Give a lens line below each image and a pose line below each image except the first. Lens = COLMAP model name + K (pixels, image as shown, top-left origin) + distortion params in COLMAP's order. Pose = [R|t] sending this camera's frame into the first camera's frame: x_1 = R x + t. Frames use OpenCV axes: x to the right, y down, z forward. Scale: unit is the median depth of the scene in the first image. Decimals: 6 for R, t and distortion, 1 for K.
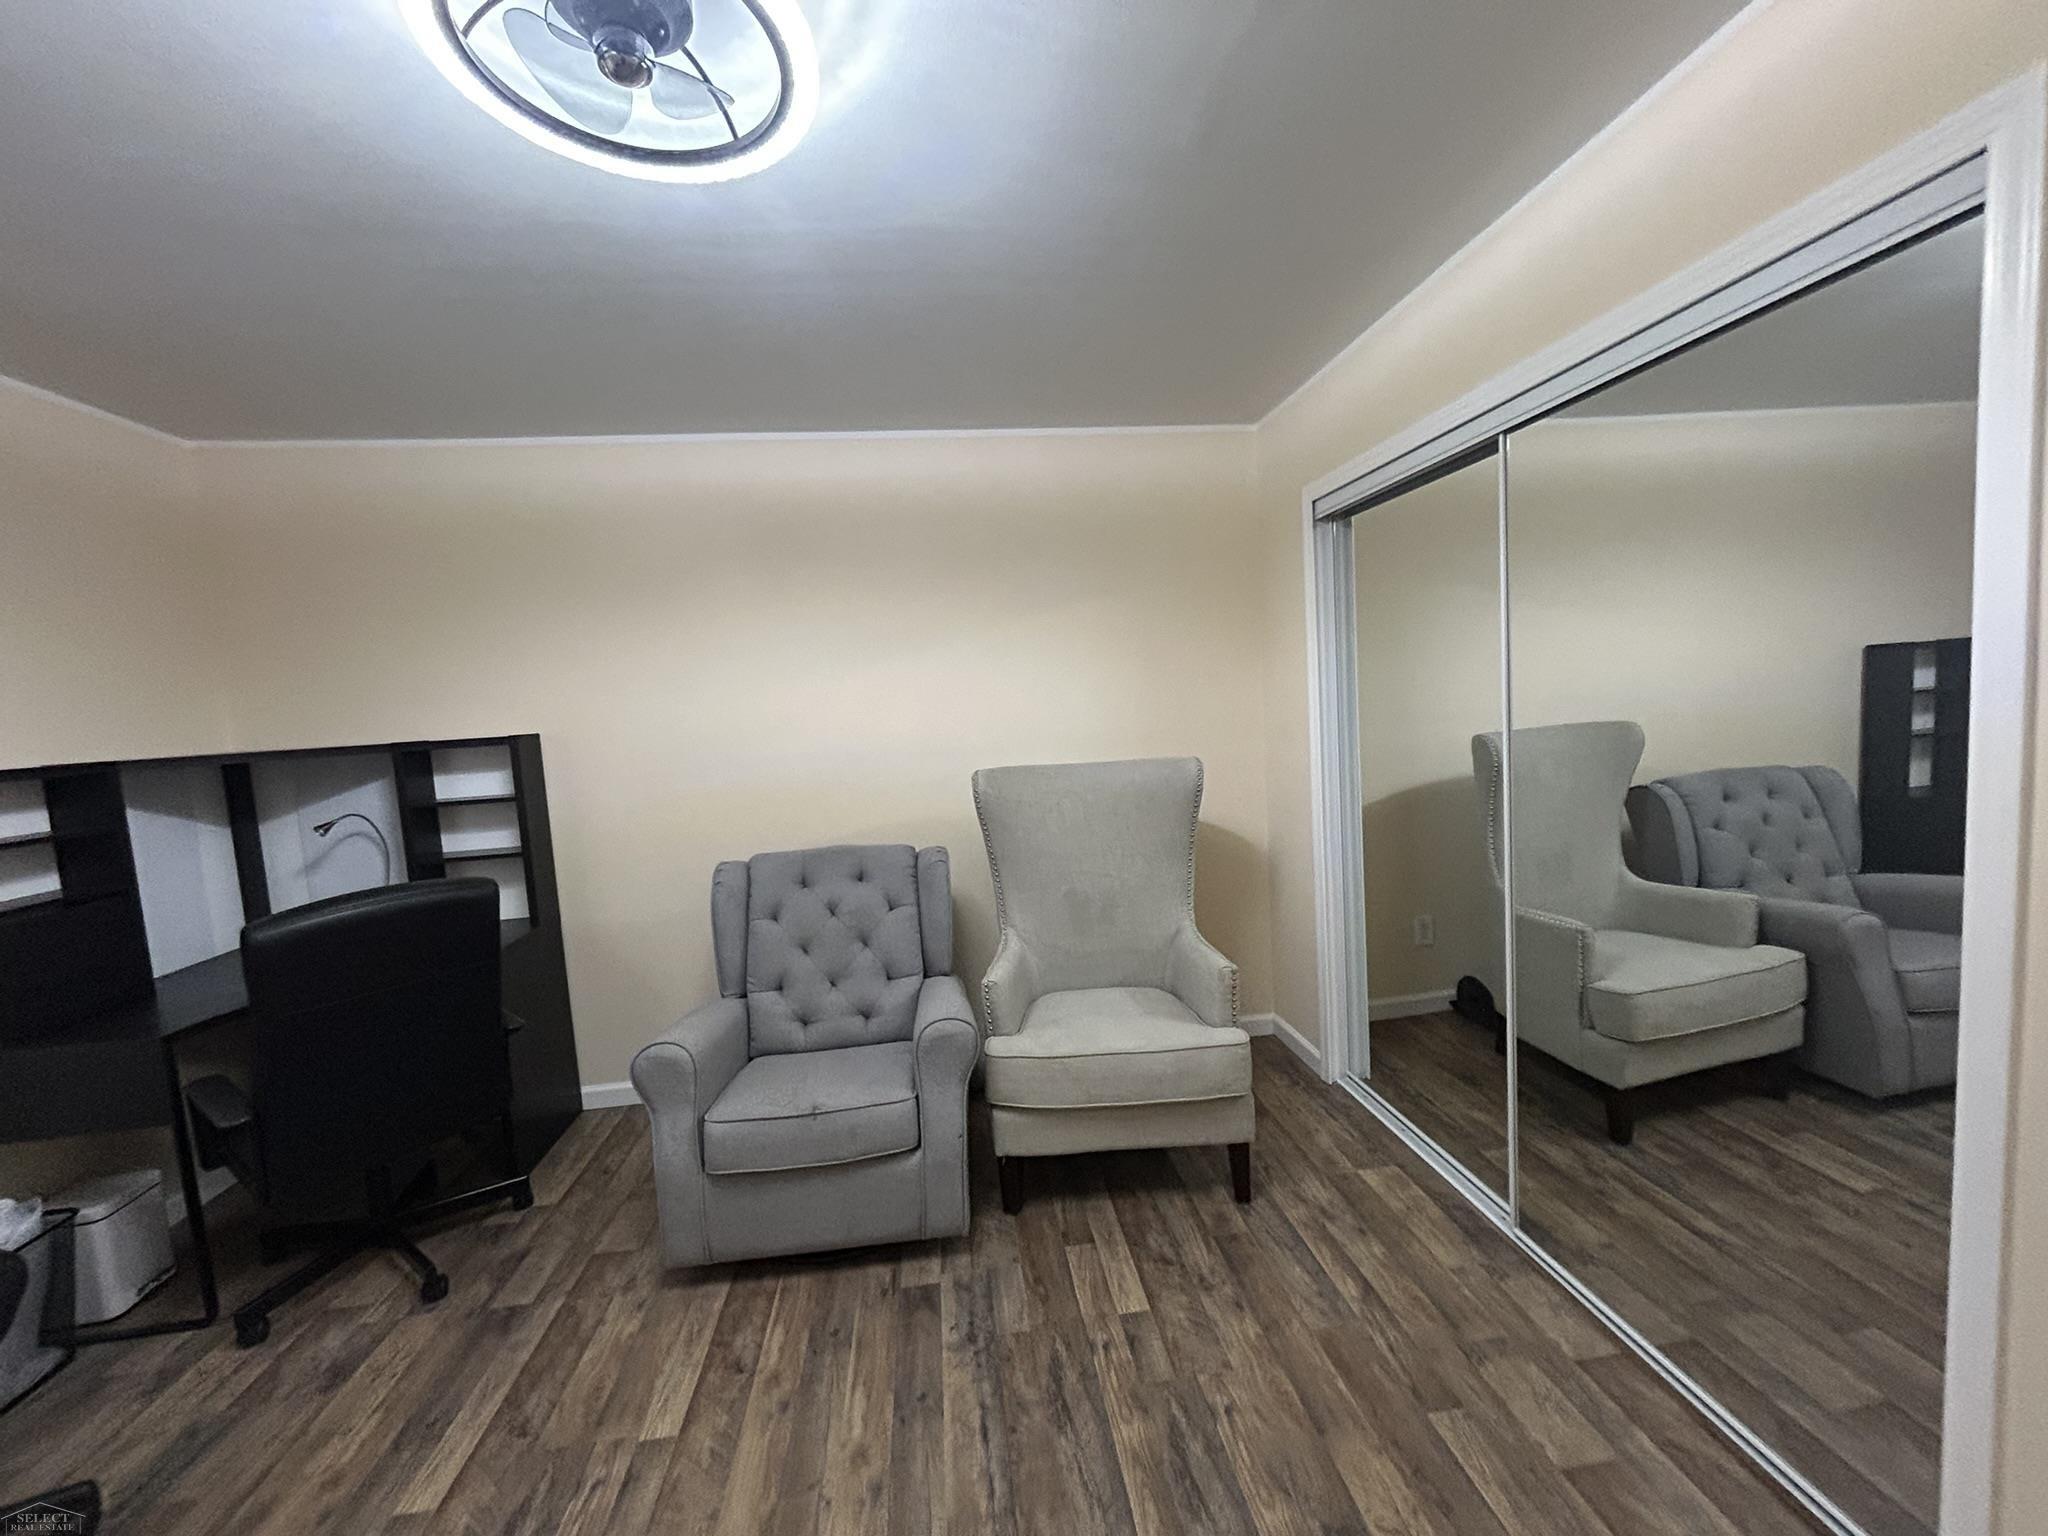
lens RADIAL K [[819.3, 0, 1032.1], [0, 819.3, 775.8], [0, 0, 1]] dist [0.003481, -0.001391]
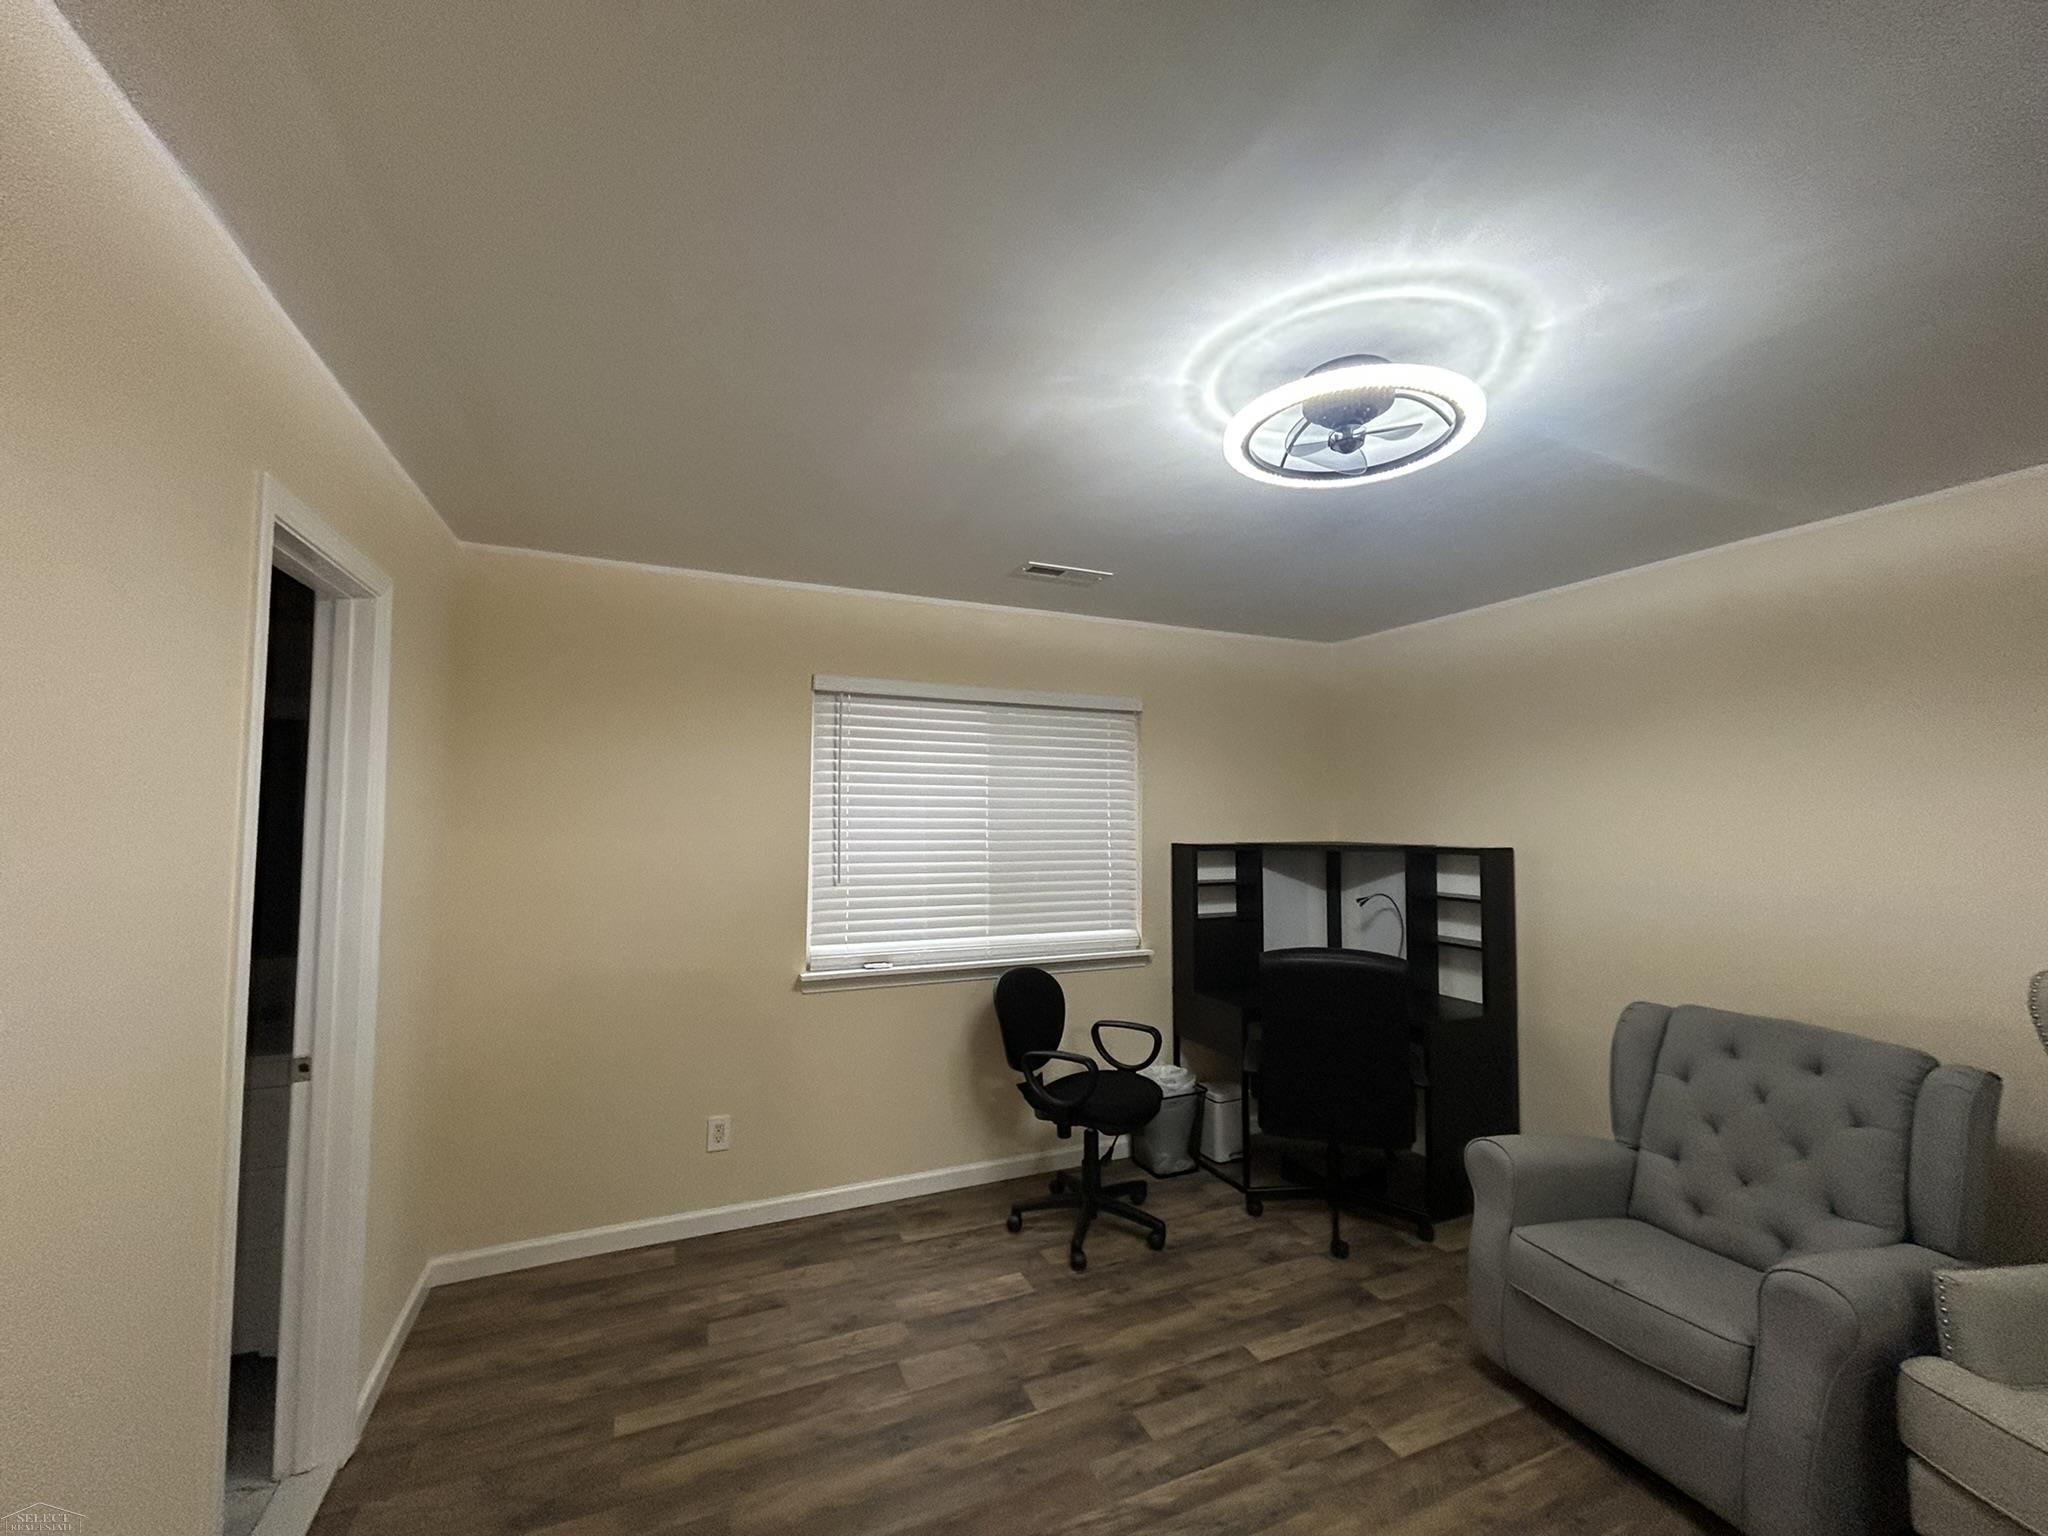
lens RADIAL K [[819.3, 0, 1027.6], [0, 819.3, 771.3], [0, 0, 1]] dist [0.003481, -0.001391]
pose [[0.276839, 0.000831, -0.960916, 0.442146], [-0.110906, 0.993344, -0.031092, -0.066160], [0.954495, 0.115179, 0.275089, 0.036808]]
